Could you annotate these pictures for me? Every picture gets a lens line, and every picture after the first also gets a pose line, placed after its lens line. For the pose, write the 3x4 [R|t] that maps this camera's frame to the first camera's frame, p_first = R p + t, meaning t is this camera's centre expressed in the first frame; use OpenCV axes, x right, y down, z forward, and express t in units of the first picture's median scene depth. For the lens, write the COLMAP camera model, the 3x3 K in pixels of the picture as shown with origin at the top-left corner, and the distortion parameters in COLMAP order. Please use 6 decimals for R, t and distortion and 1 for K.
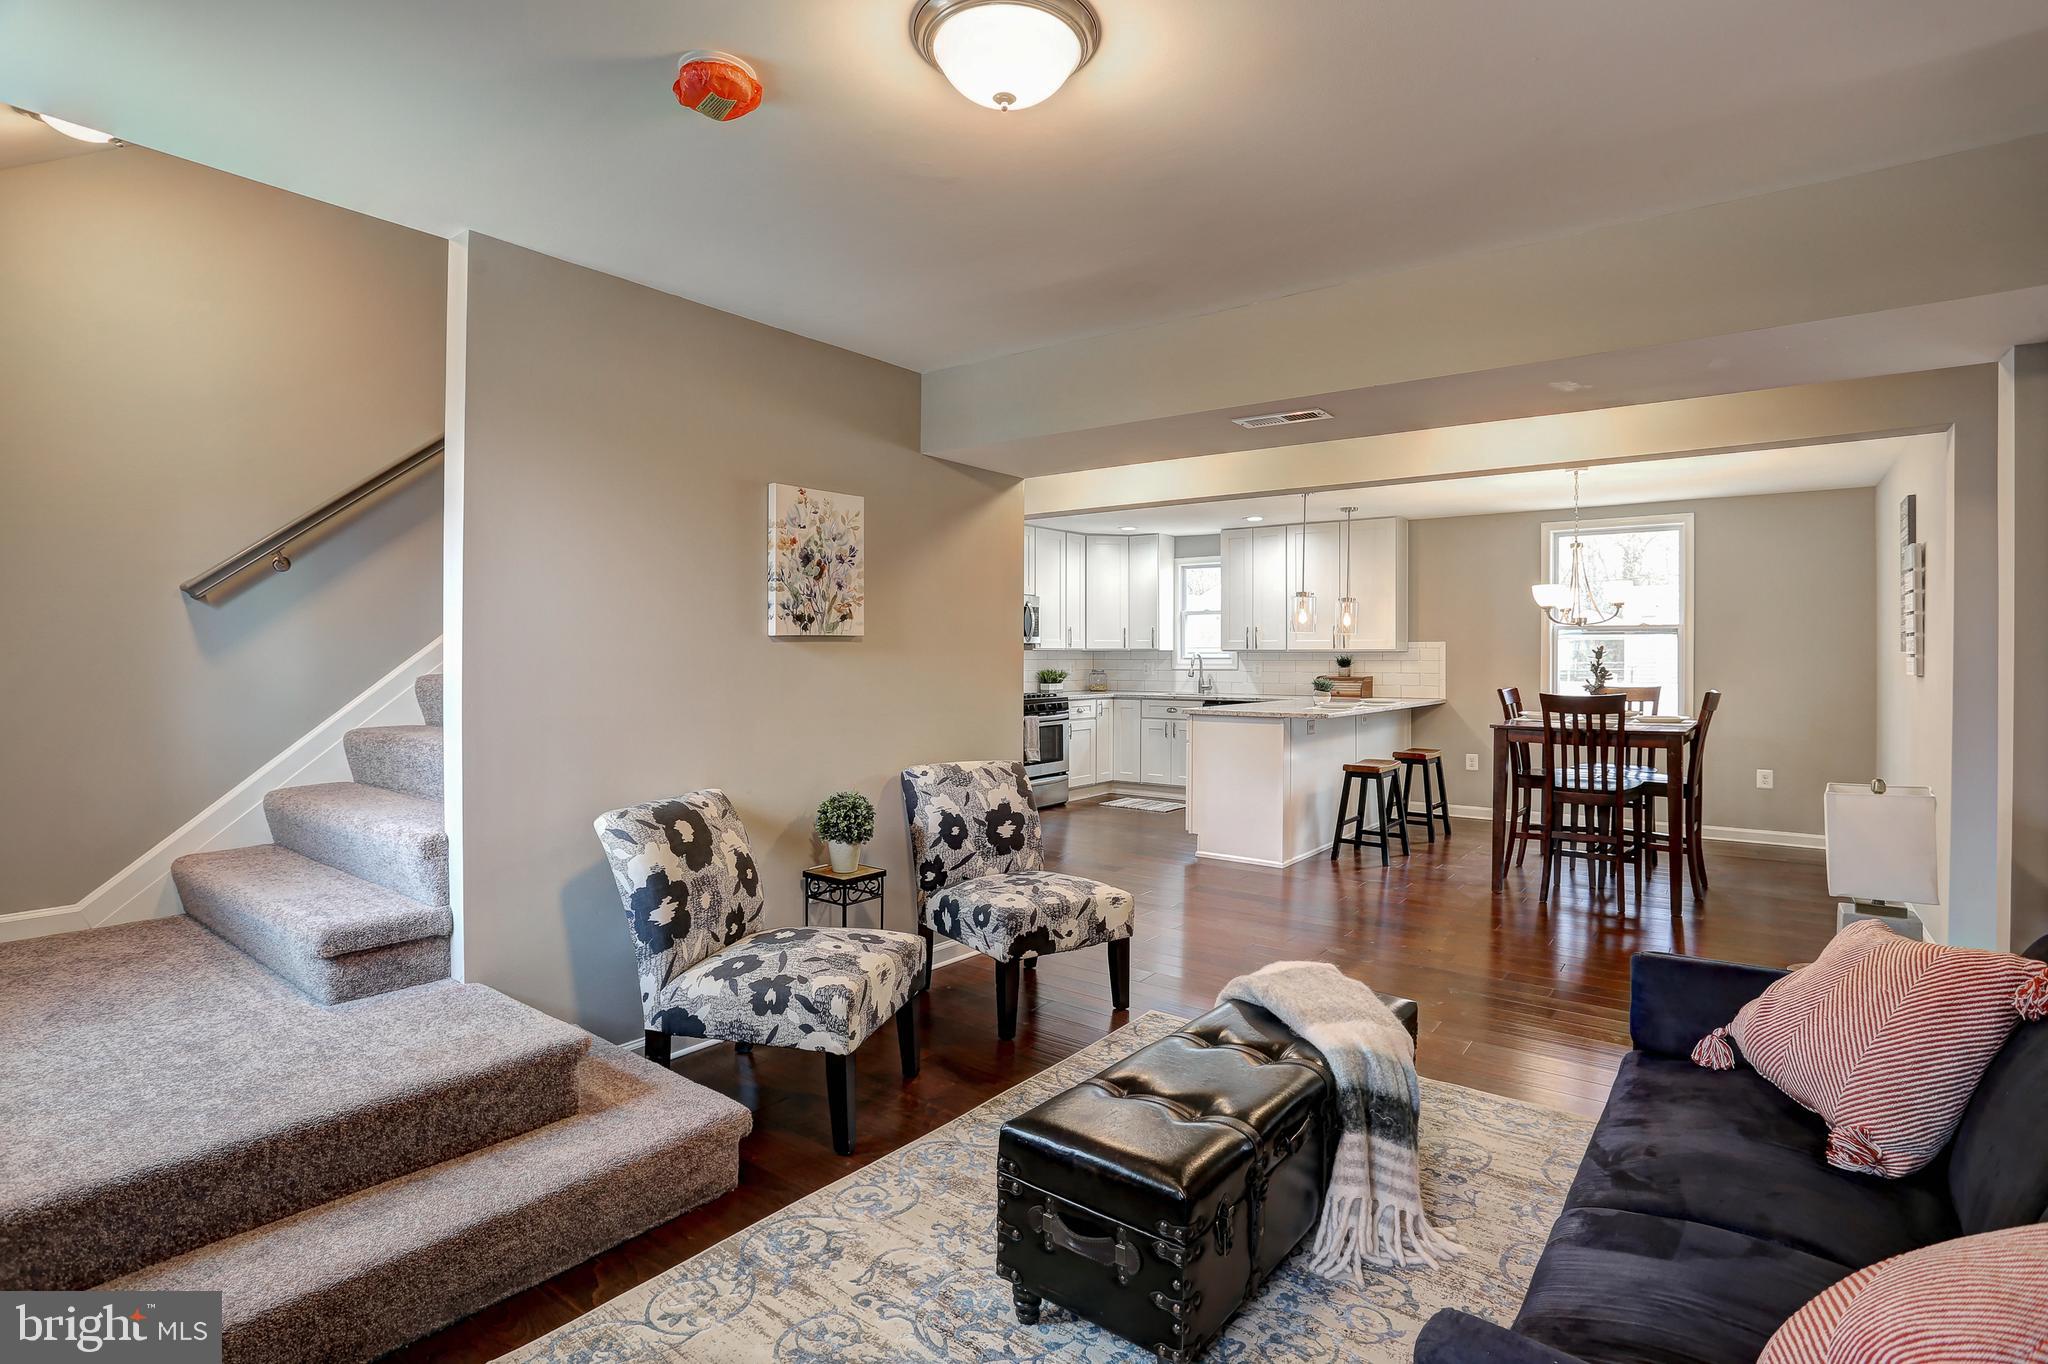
lens RADIAL K [[999.7, 0, 967.0], [0, 999.7, 665.0], [0, 0, 1]] dist [-0.037627, 0.004358]
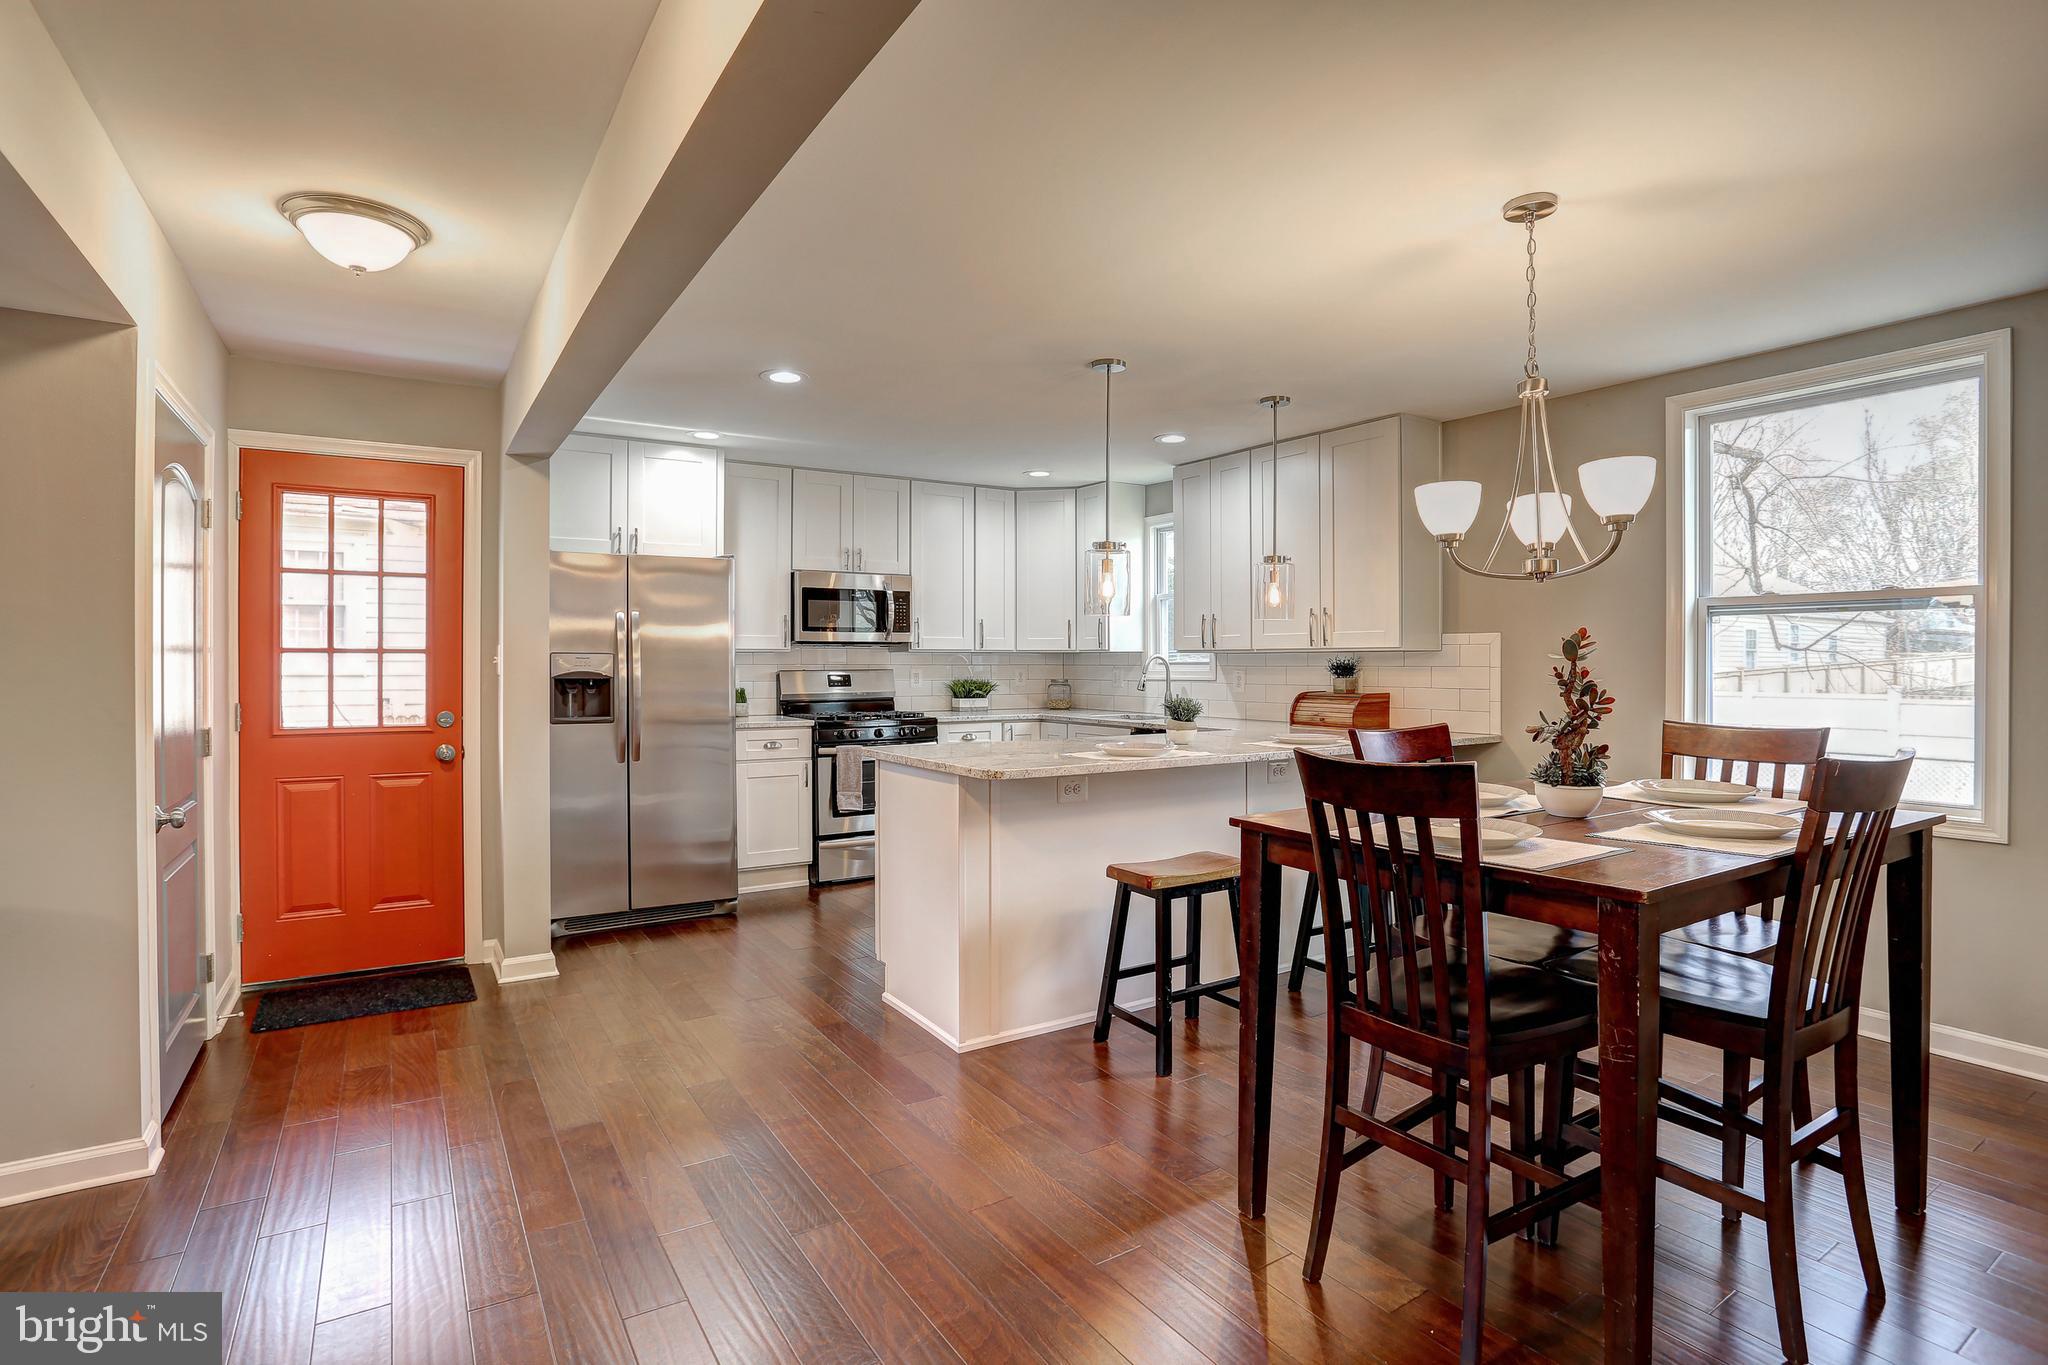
lens RADIAL K [[999.7, 0, 990.3], [0, 999.7, 666.0], [0, 0, 1]] dist [-0.037627, 0.004358]
pose [[0.948634, -0.001090, -0.316374, 0.367477], [-0.000776, 0.999983, -0.005773, -0.000941], [0.316375, 0.005722, 0.948617, 0.365598]]
